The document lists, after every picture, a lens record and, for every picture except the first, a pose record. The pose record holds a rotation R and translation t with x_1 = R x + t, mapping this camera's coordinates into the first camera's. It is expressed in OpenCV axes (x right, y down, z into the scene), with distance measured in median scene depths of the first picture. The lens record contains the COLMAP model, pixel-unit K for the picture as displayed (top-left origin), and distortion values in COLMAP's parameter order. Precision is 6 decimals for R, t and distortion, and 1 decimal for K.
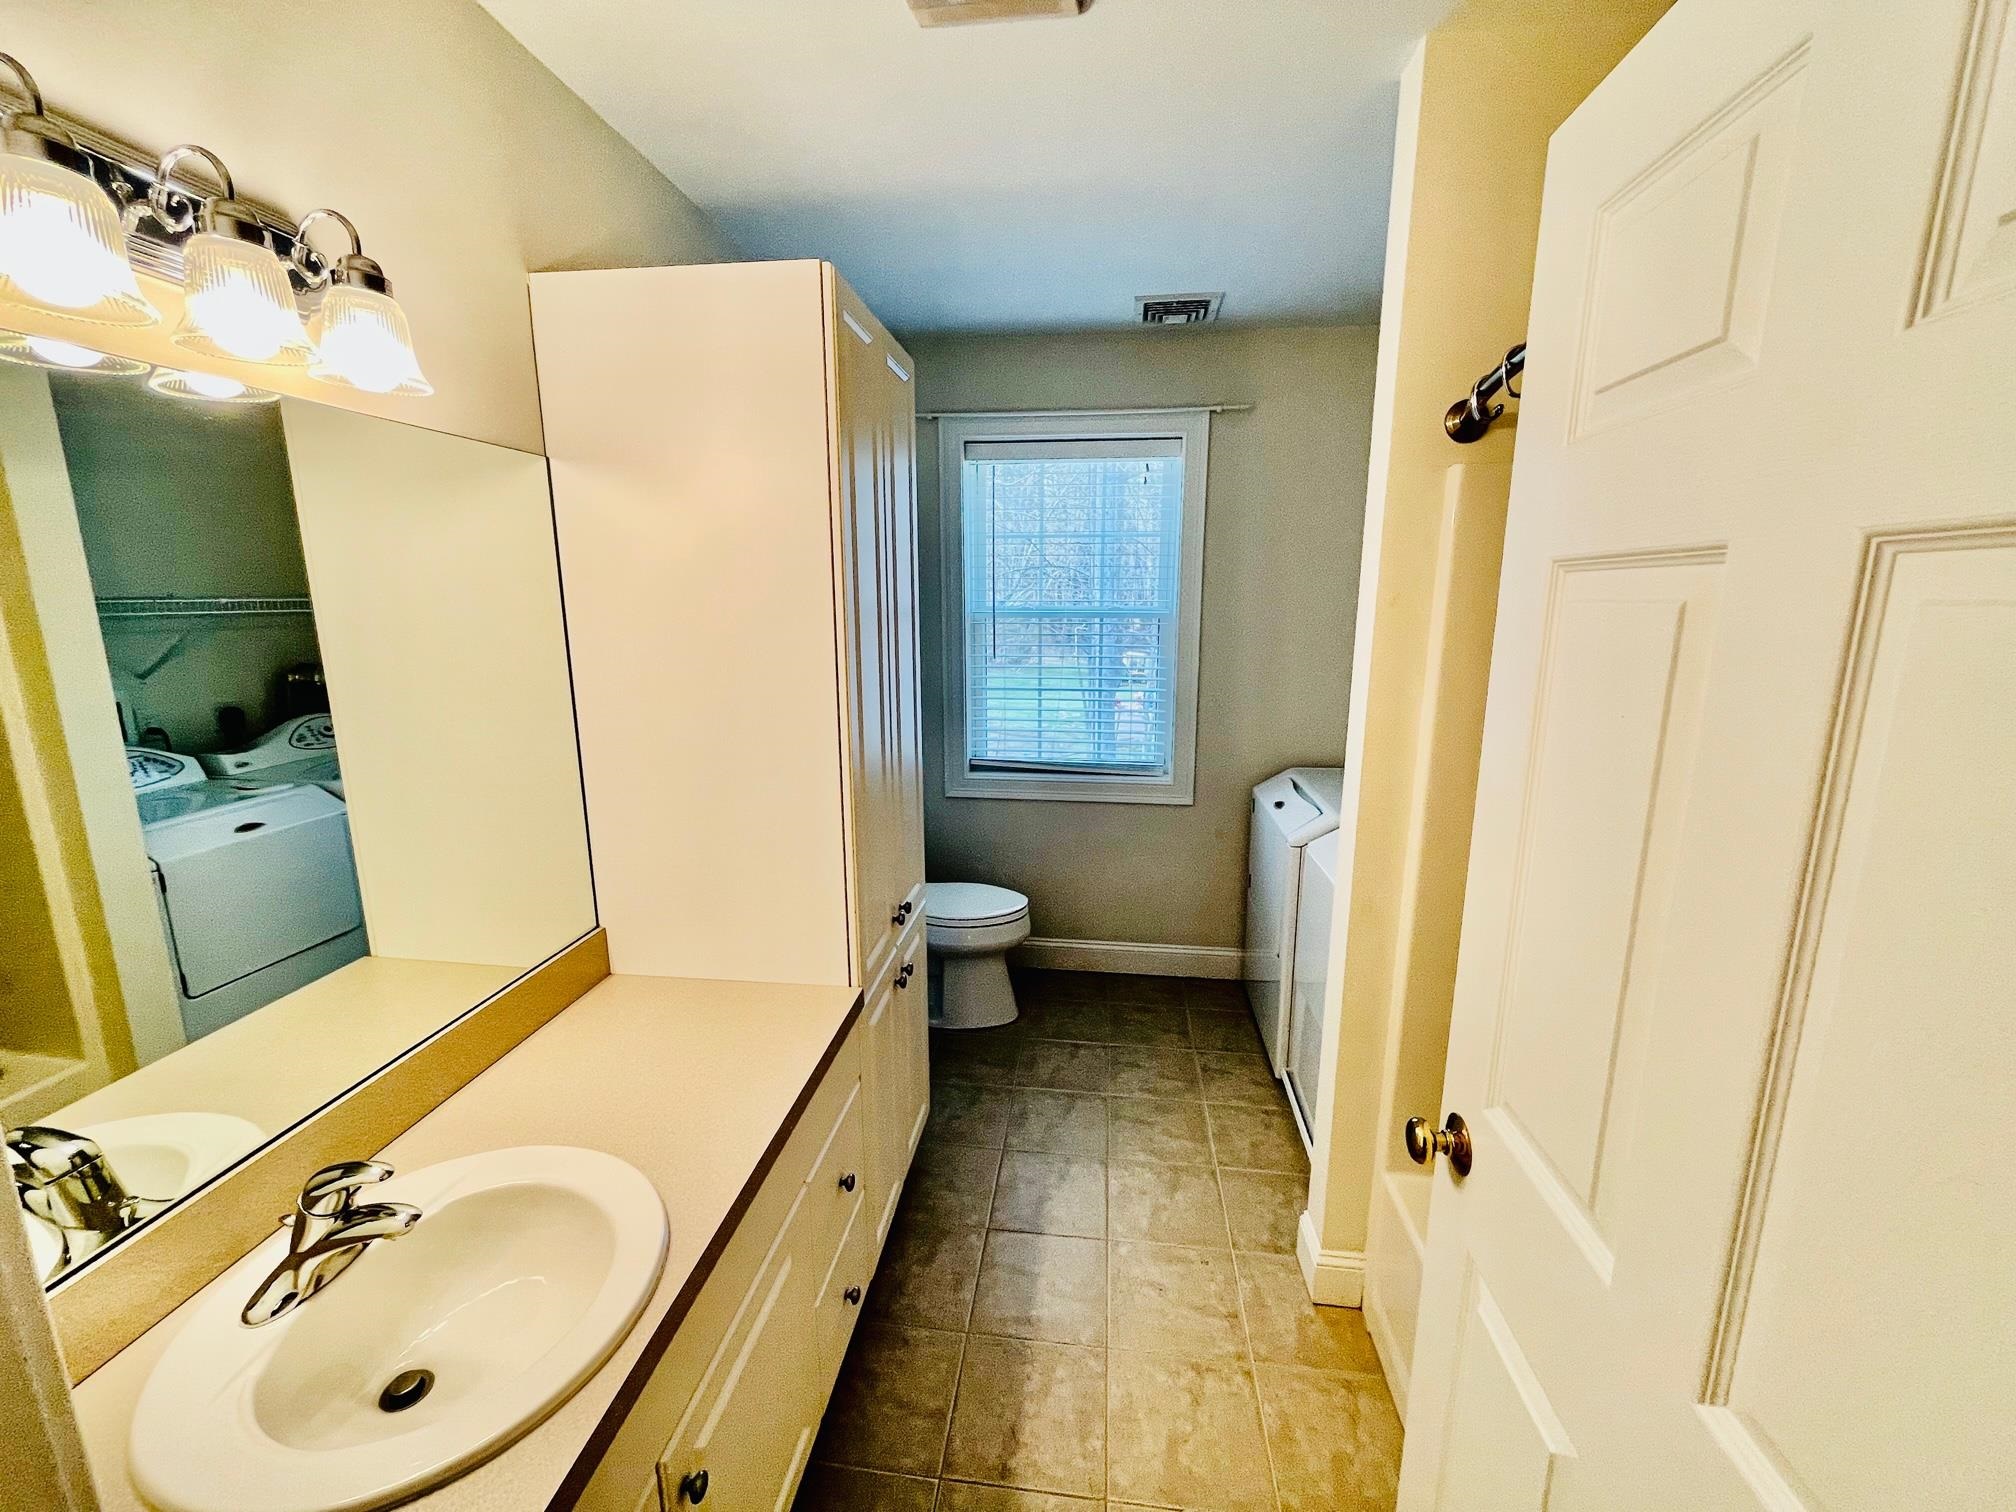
lens RADIAL K [[820.1, 0, 1005.1], [0, 820.1, 756.0], [0, 0, 1]] dist [-0.003438, -0.000016]
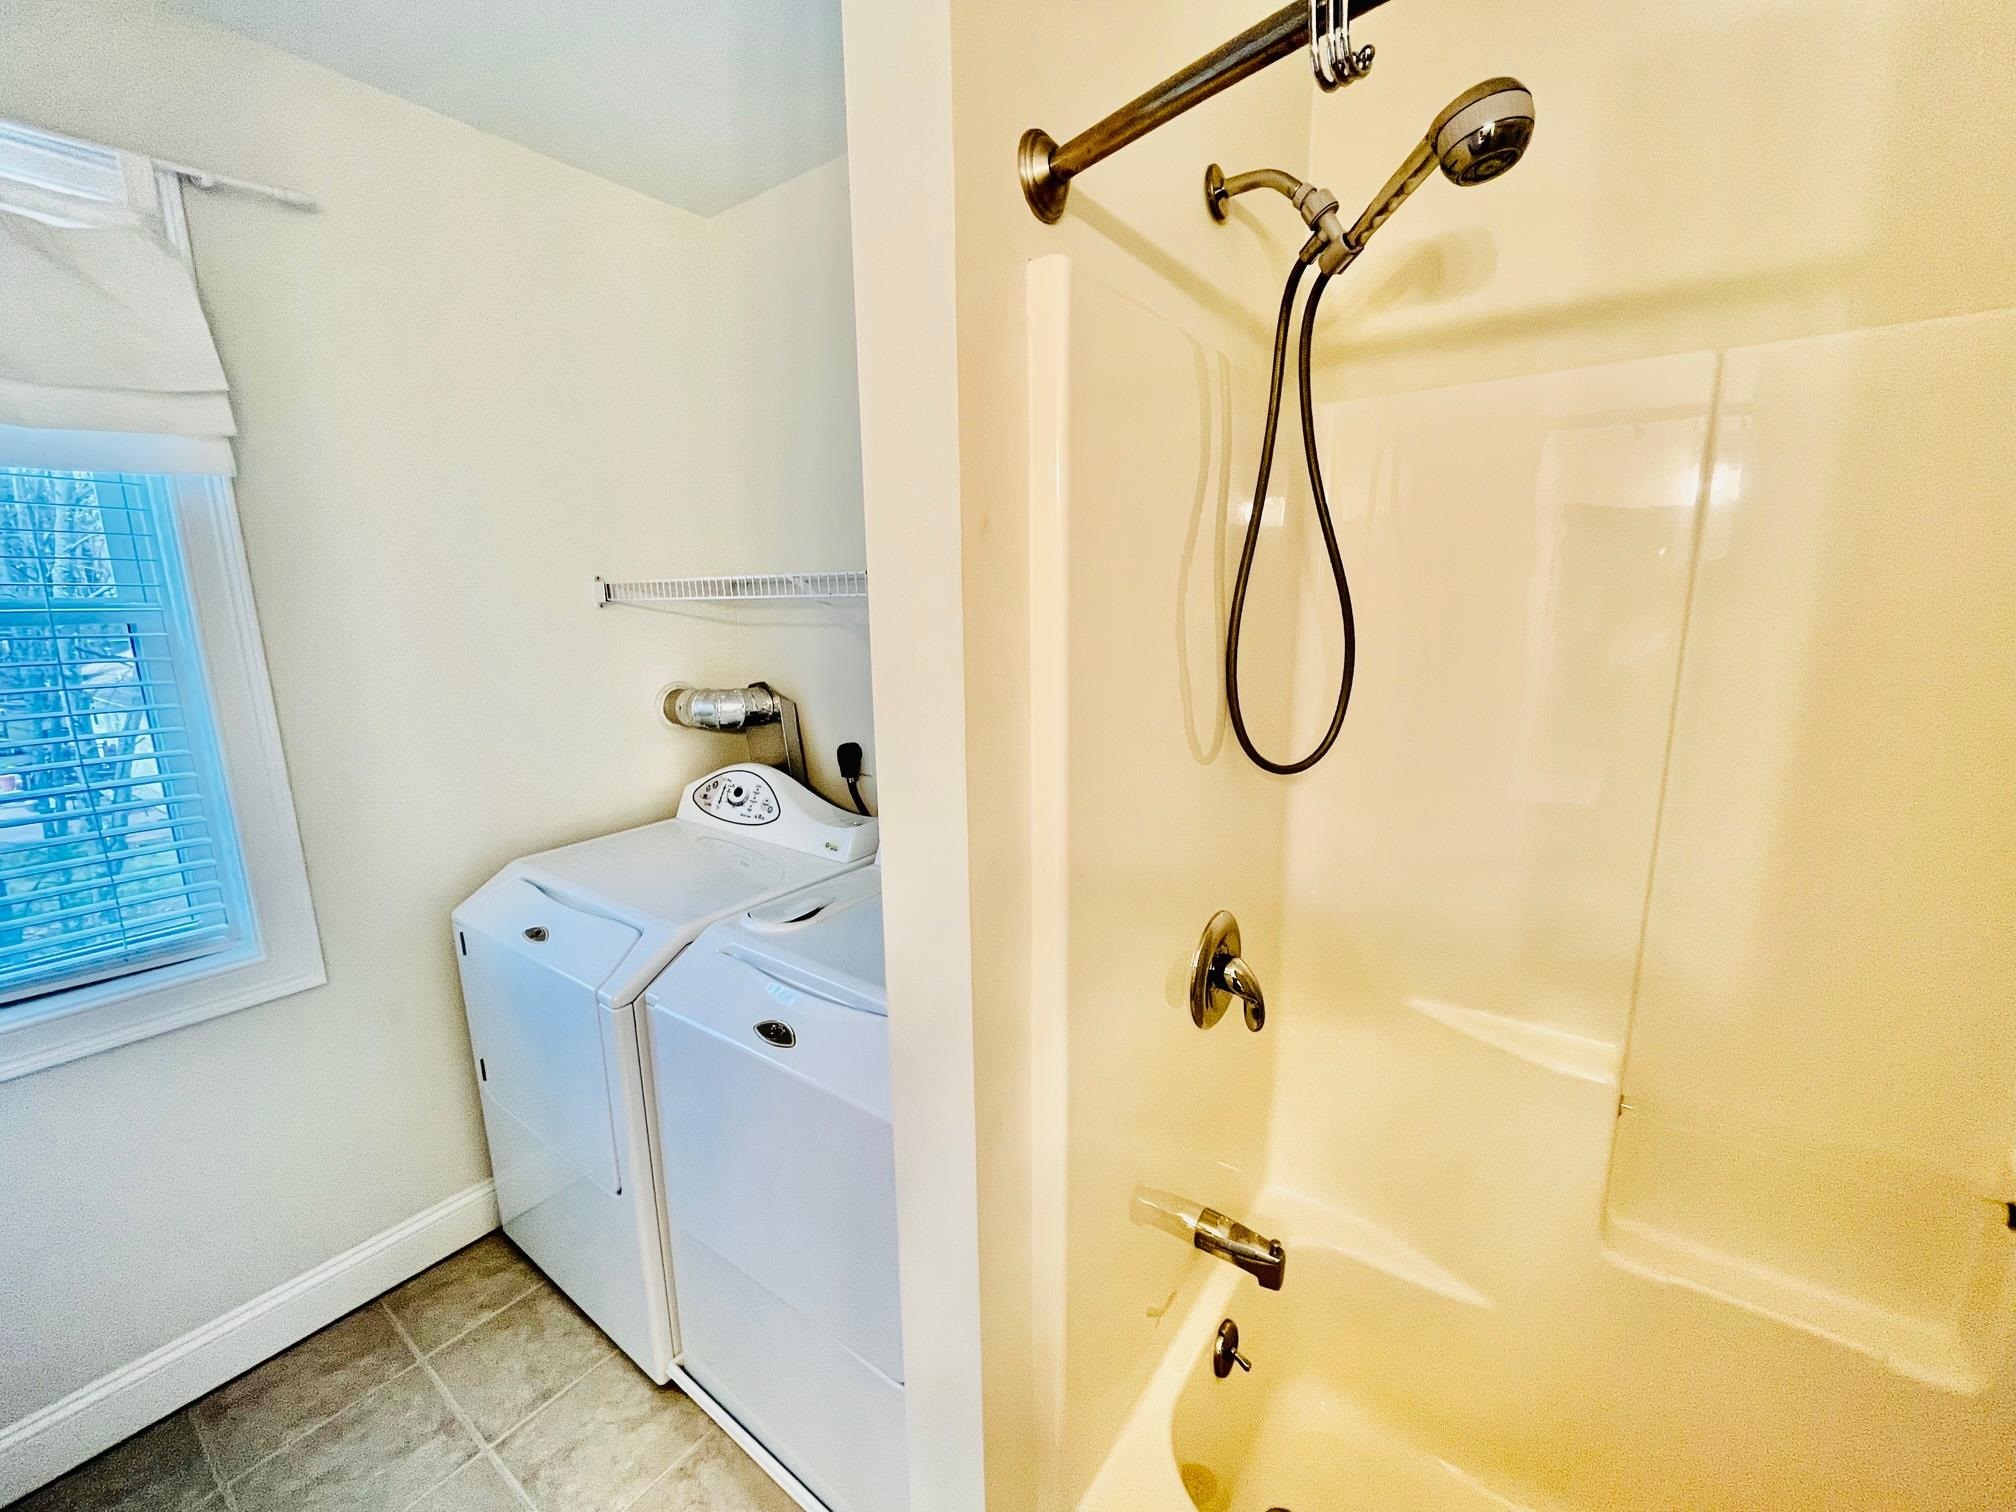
lens RADIAL K [[820.1, 0, 1005.1], [0, 820.1, 756.0], [0, 0, 1]] dist [-0.003438, -0.000016]
pose [[0.495408, -0.172707, 0.851319, 0.029364], [0.181249, 0.979017, 0.093139, -0.052796], [-0.849541, 0.108159, 0.516316, 0.395732]]
